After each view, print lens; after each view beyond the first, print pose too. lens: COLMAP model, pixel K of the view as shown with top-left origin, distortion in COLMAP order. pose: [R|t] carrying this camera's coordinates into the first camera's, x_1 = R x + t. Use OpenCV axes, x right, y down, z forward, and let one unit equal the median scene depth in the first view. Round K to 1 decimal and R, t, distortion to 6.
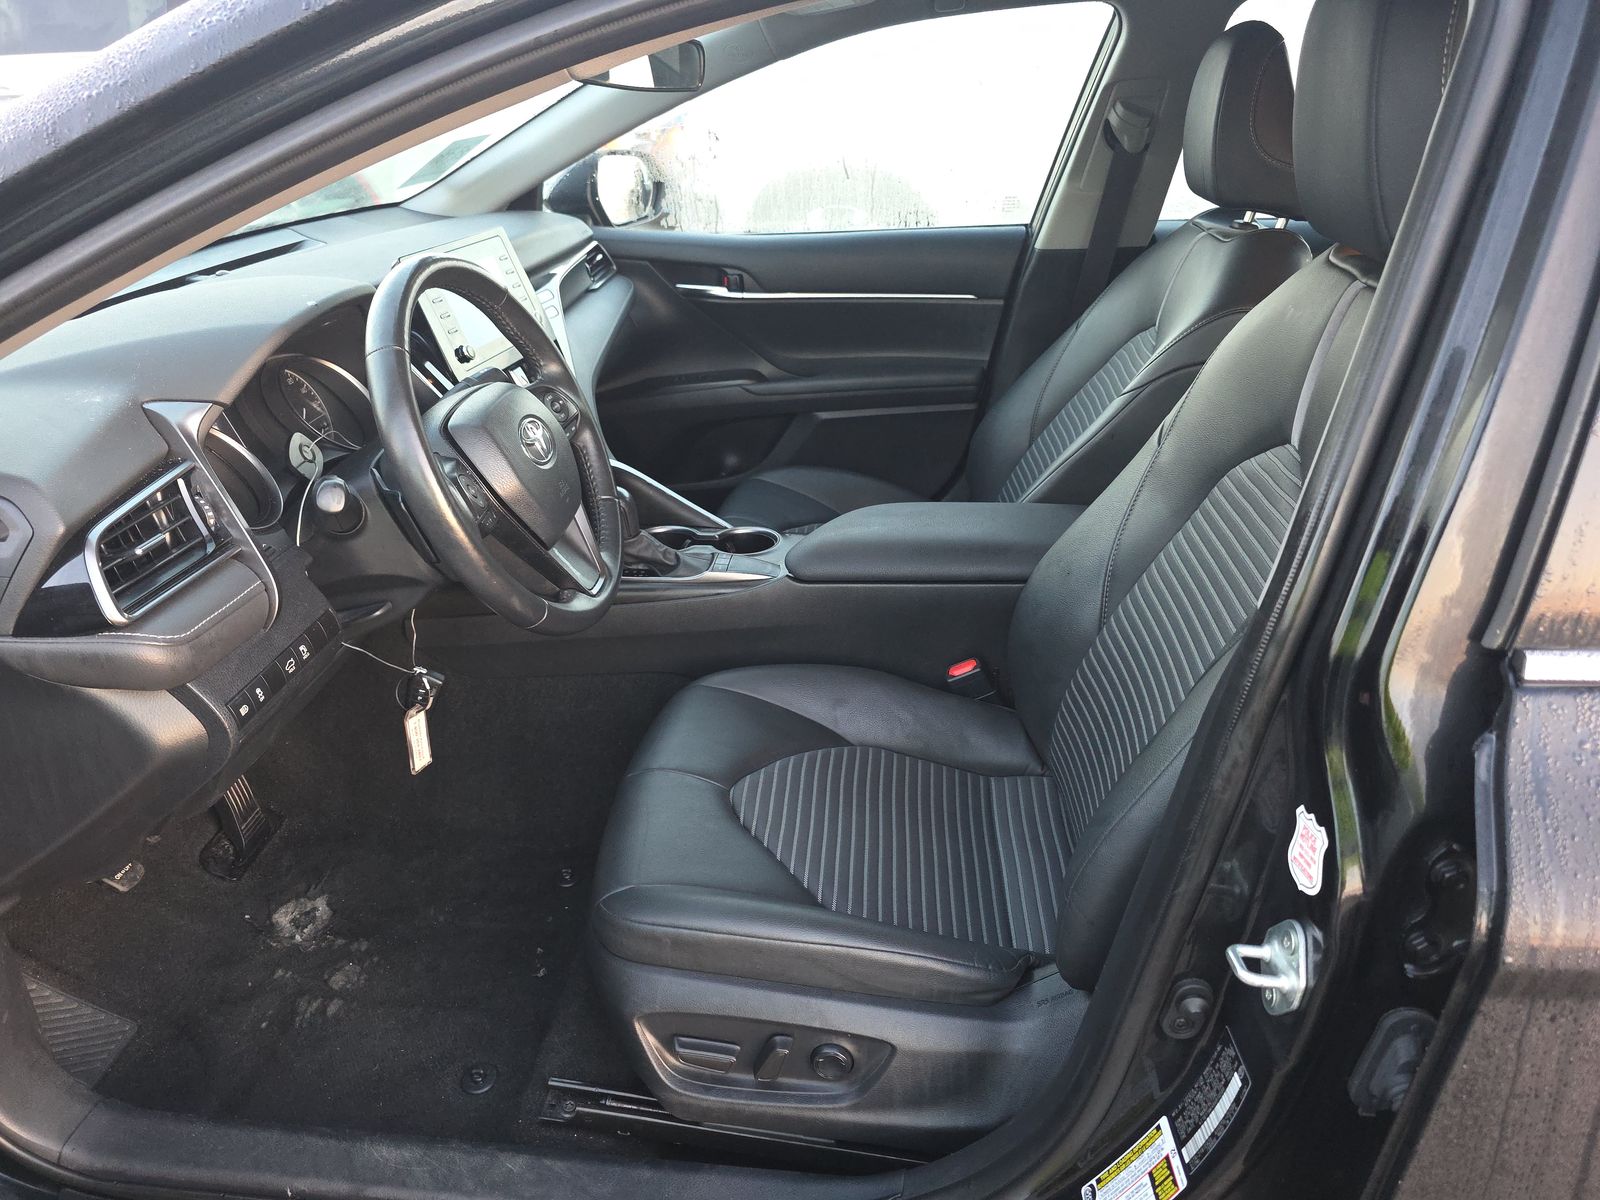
lens RADIAL K [[1045.0, 0, 800.0], [0, 1045.0, 600.0], [0, 0, 1]] dist [0.069892, -0.104575]
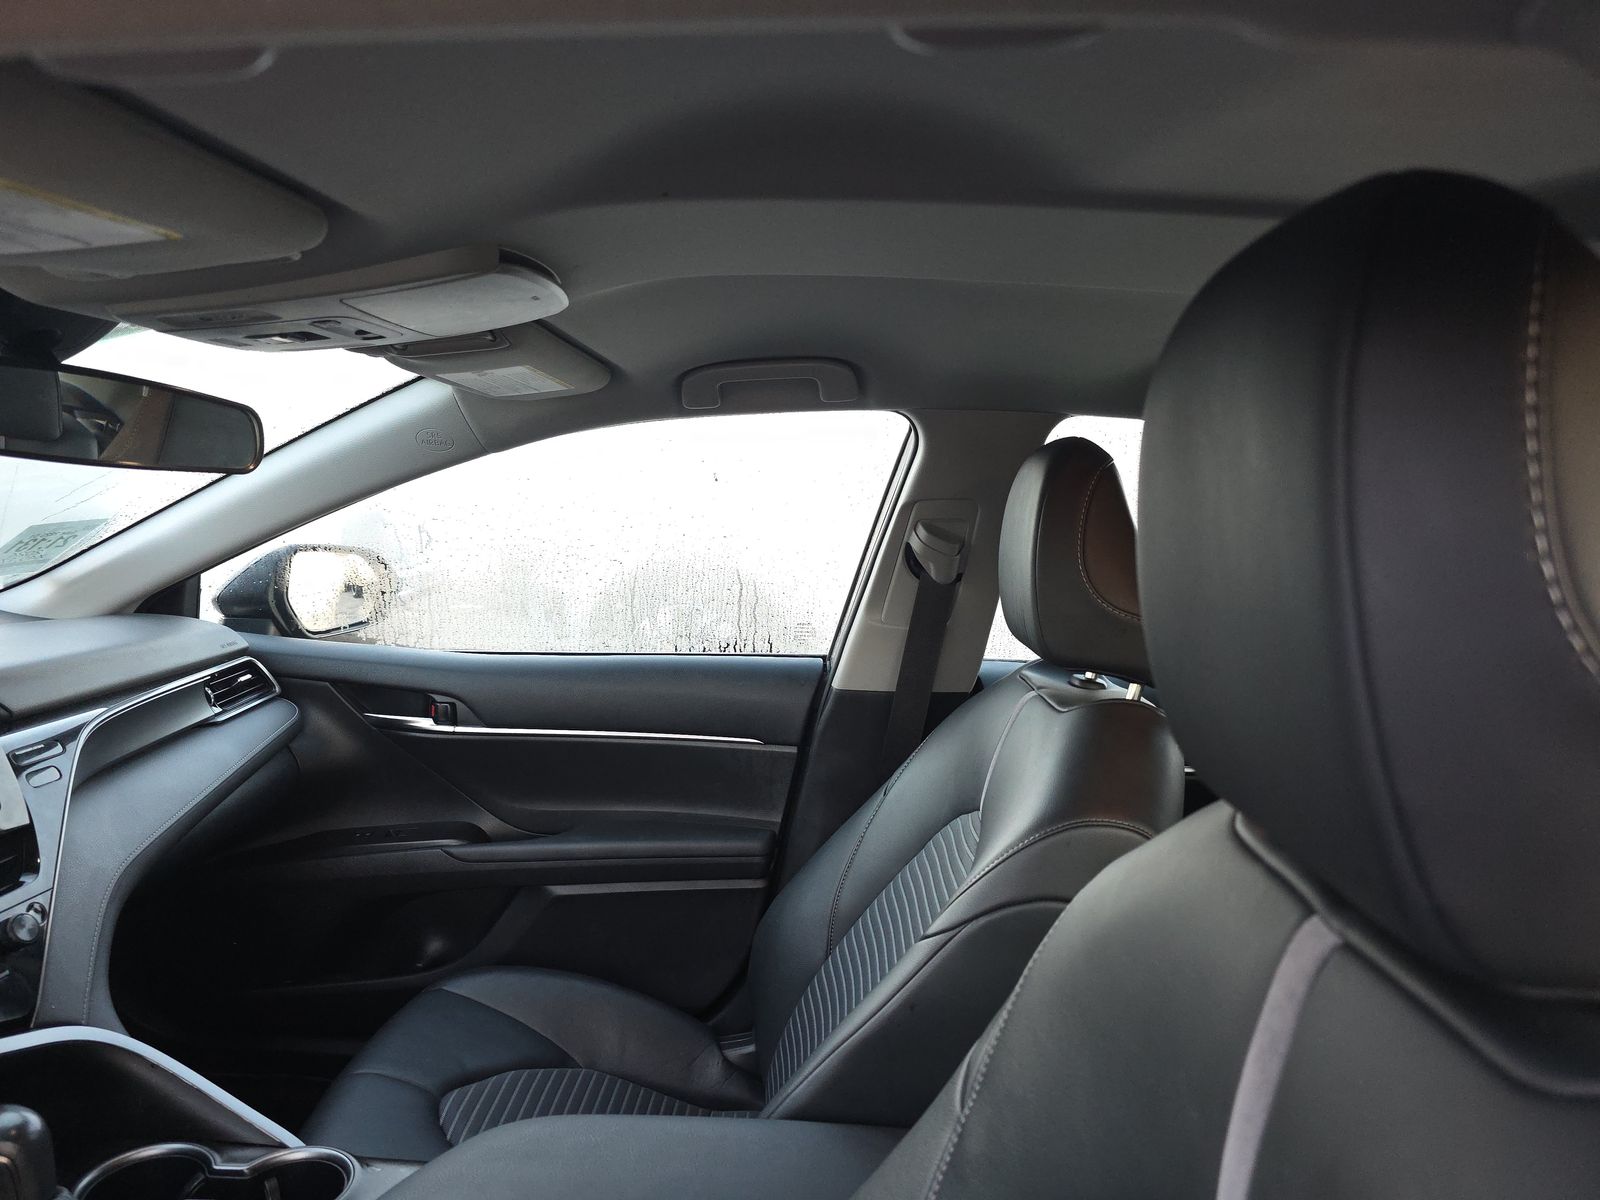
lens RADIAL K [[1045.0, 0, 800.0], [0, 1045.0, 600.0], [0, 0, 1]] dist [0.069892, -0.104575]
pose [[0.993828, 0.043815, 0.101915, 0.117638], [-0.005809, 0.937991, -0.346611, -0.125566], [-0.110782, 0.343879, 0.932456, 0.256867]]
